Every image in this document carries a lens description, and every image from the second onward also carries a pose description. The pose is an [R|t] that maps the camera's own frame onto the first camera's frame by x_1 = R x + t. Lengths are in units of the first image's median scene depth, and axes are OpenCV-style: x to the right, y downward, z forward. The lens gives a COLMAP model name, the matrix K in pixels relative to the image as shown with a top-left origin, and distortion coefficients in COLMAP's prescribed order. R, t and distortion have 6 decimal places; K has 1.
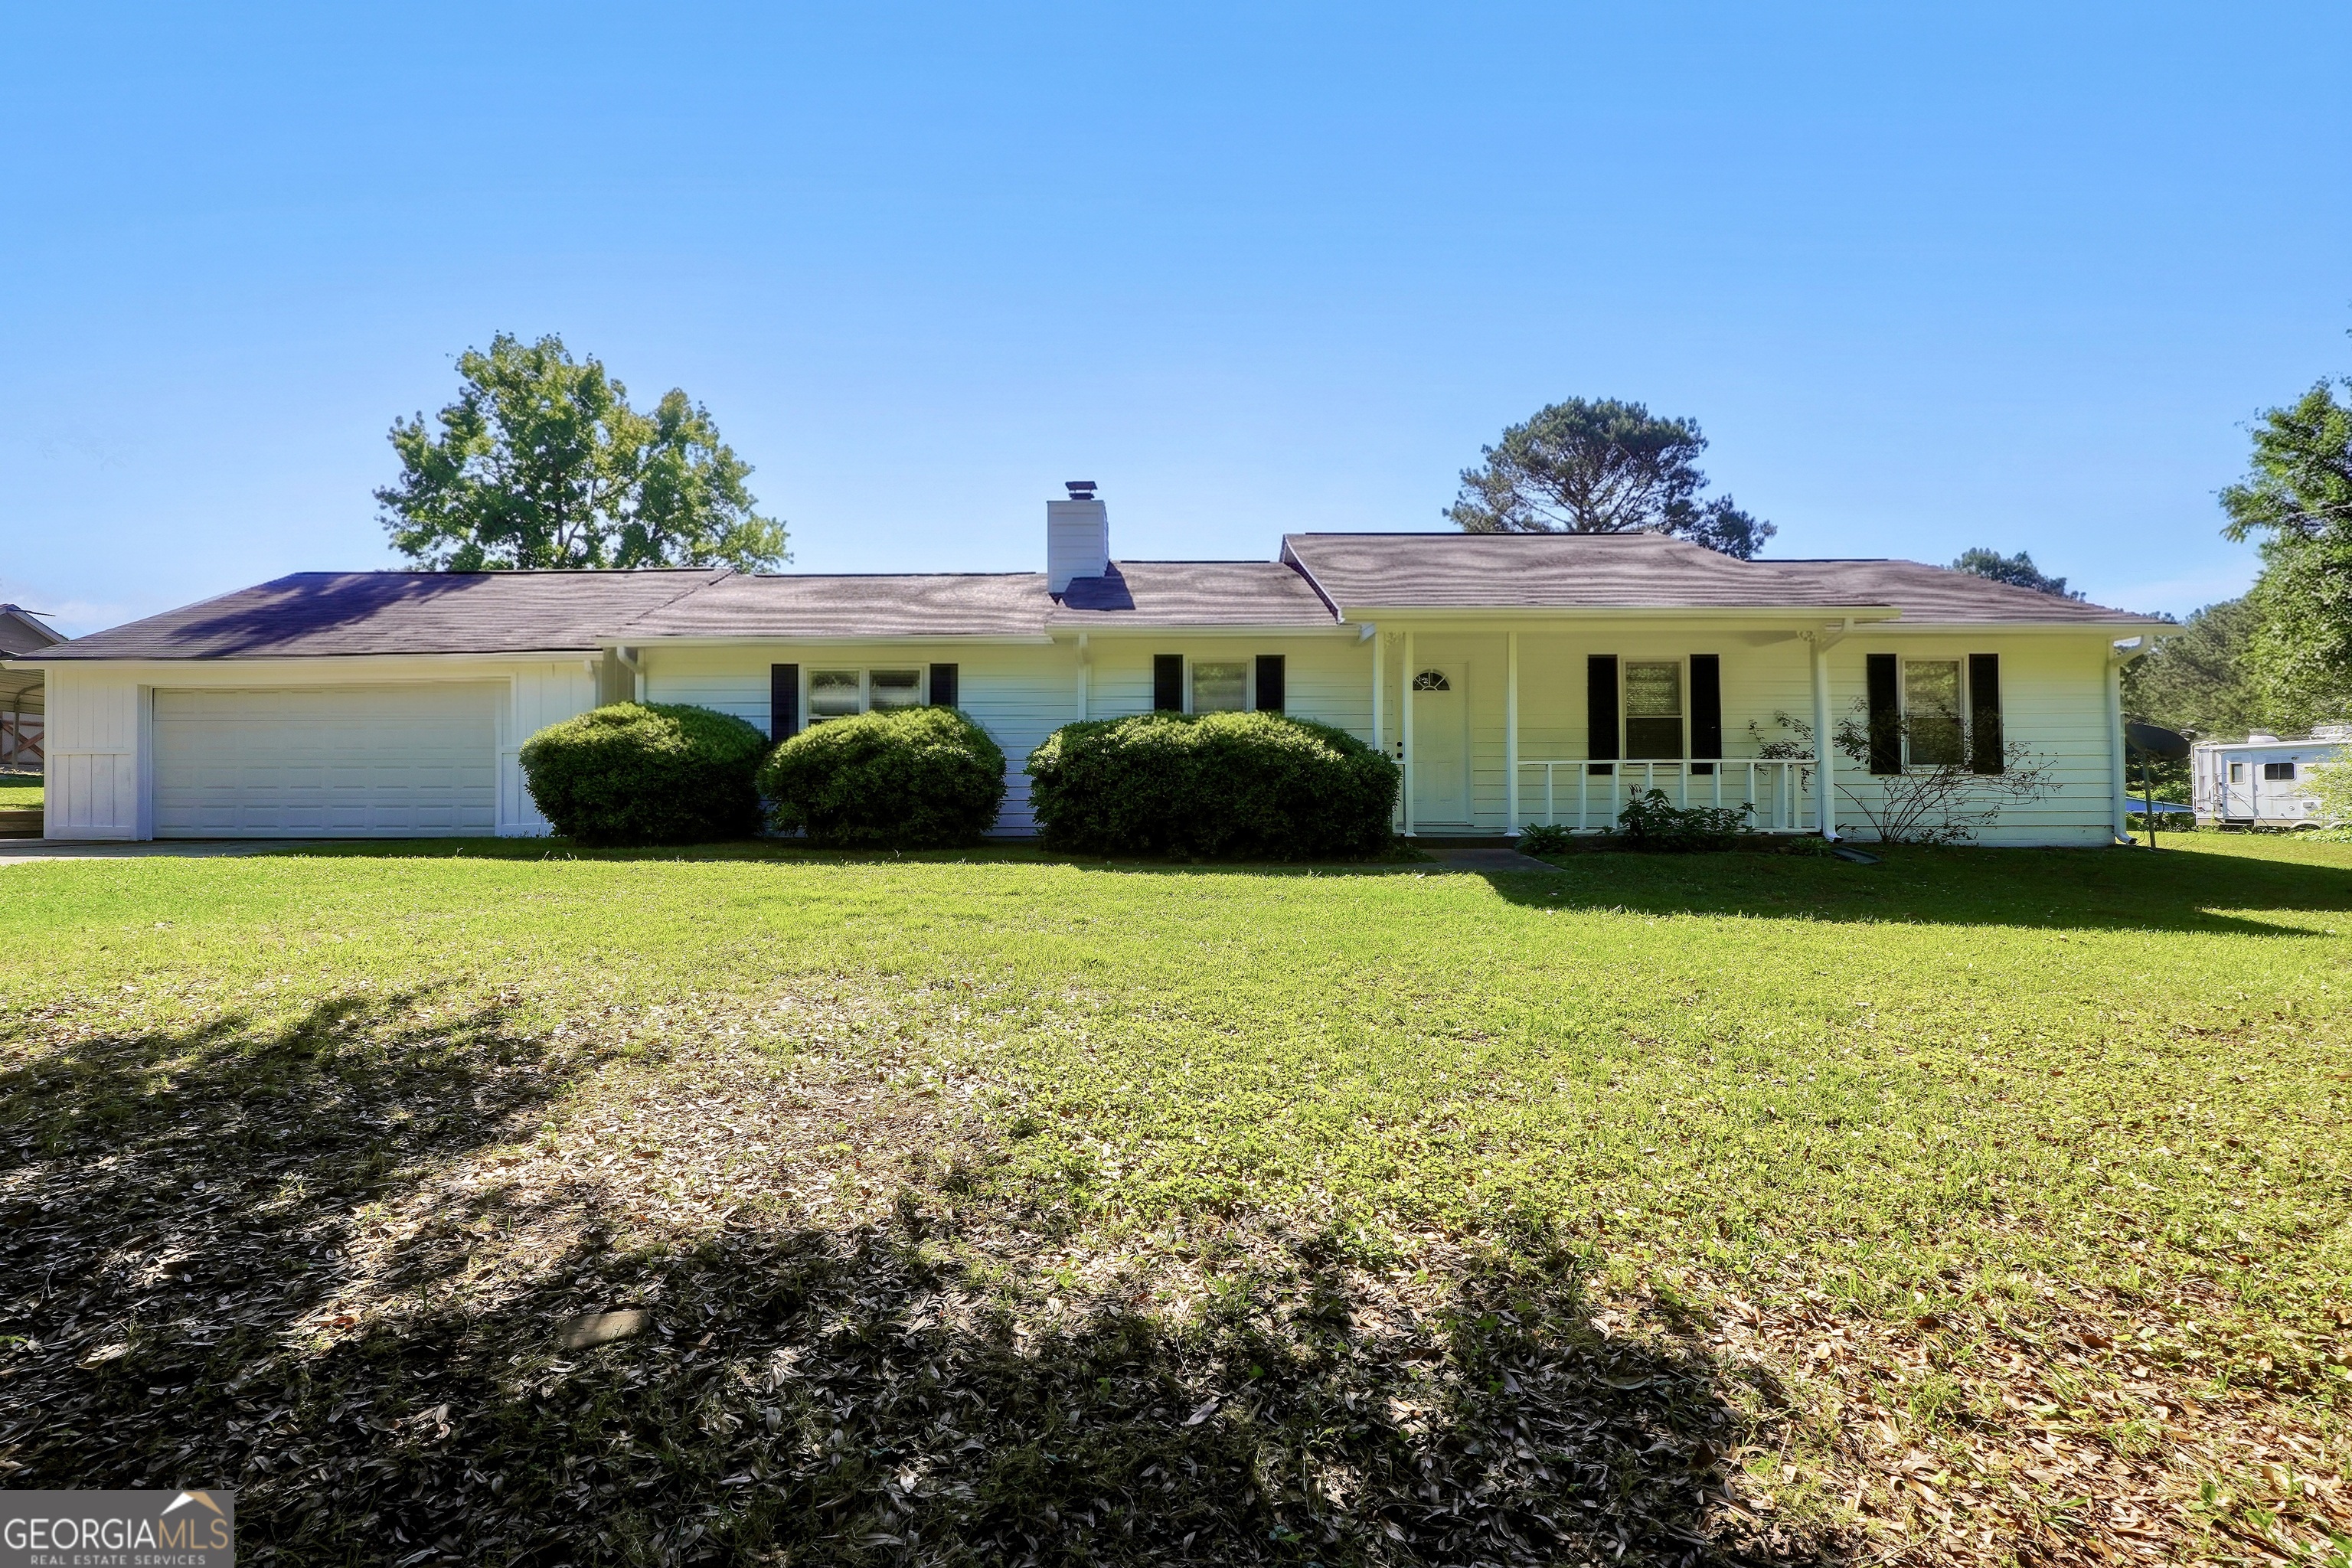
lens RADIAL K [[987.8, 0, 1158.9], [0, 987.8, 777.6], [0, 0, 1]] dist [-0.018873, 0.005759]
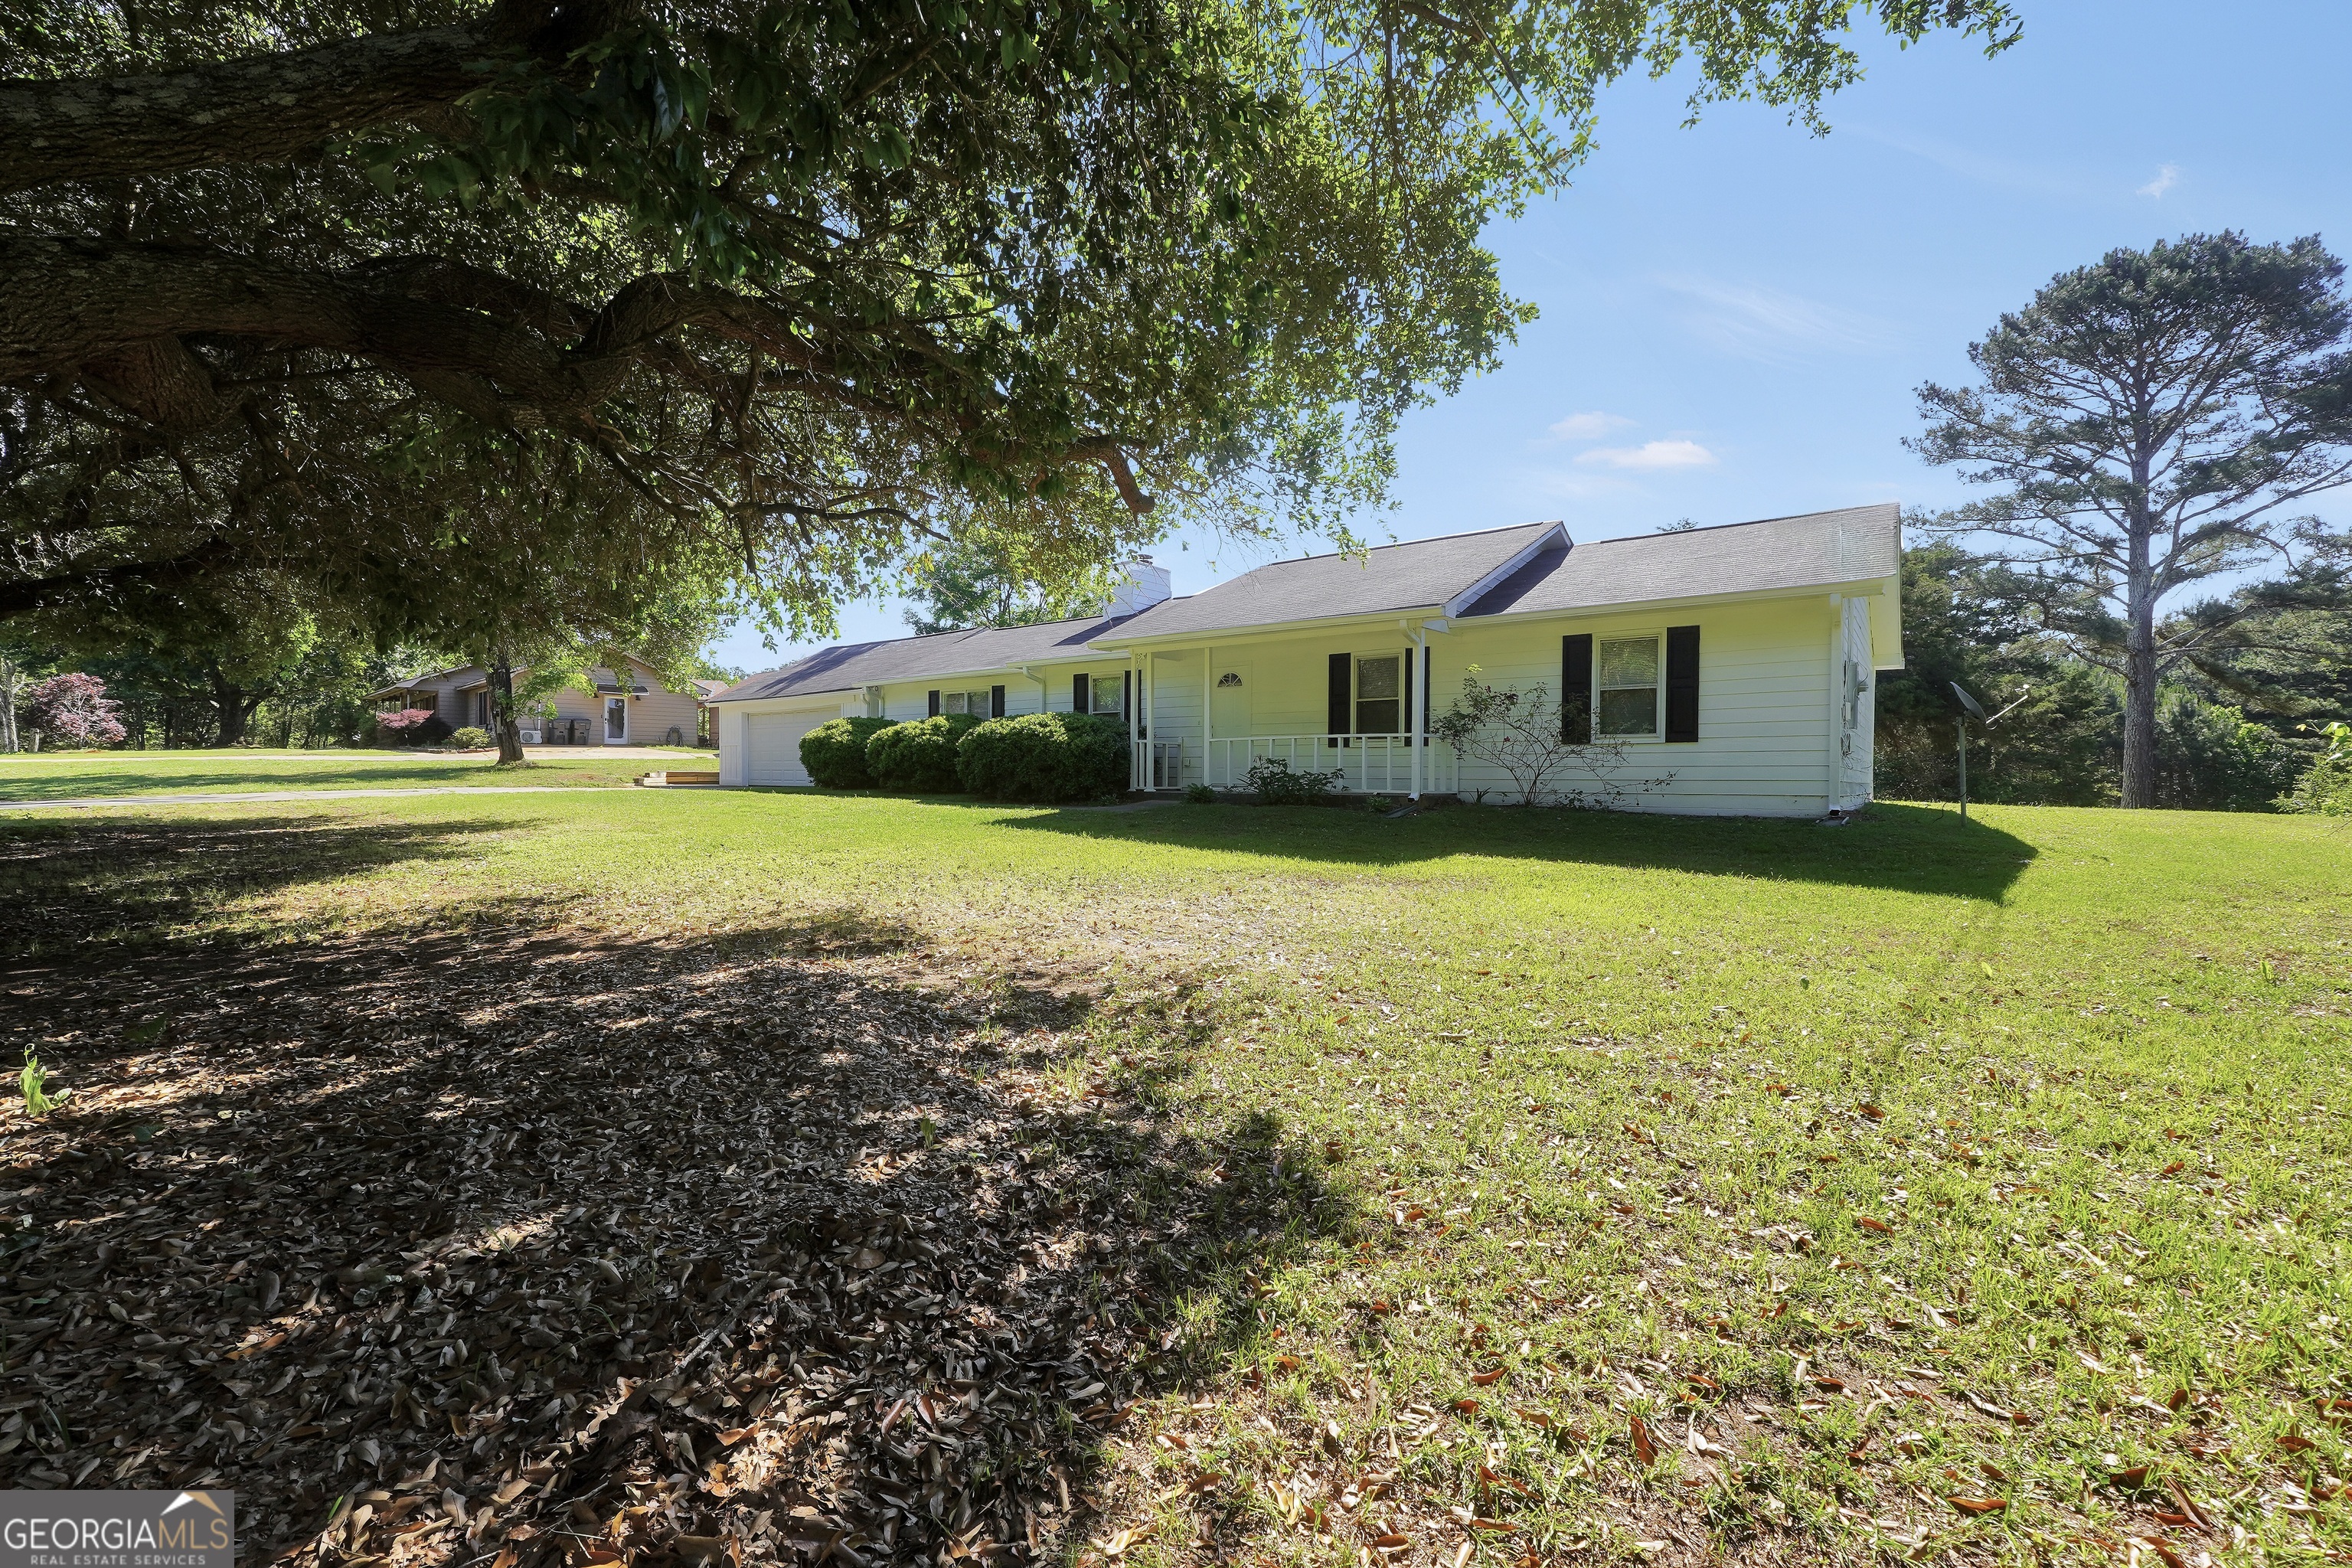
lens RADIAL K [[987.8, 0, 1158.9], [0, 987.8, 777.6], [0, 0, 1]] dist [-0.018873, 0.005759]
pose [[0.801916, 0.009697, -0.597357, 1.023243], [0.001861, 0.999823, 0.018729, 0.011589], [0.597433, -0.016131, 0.801756, -0.157385]]
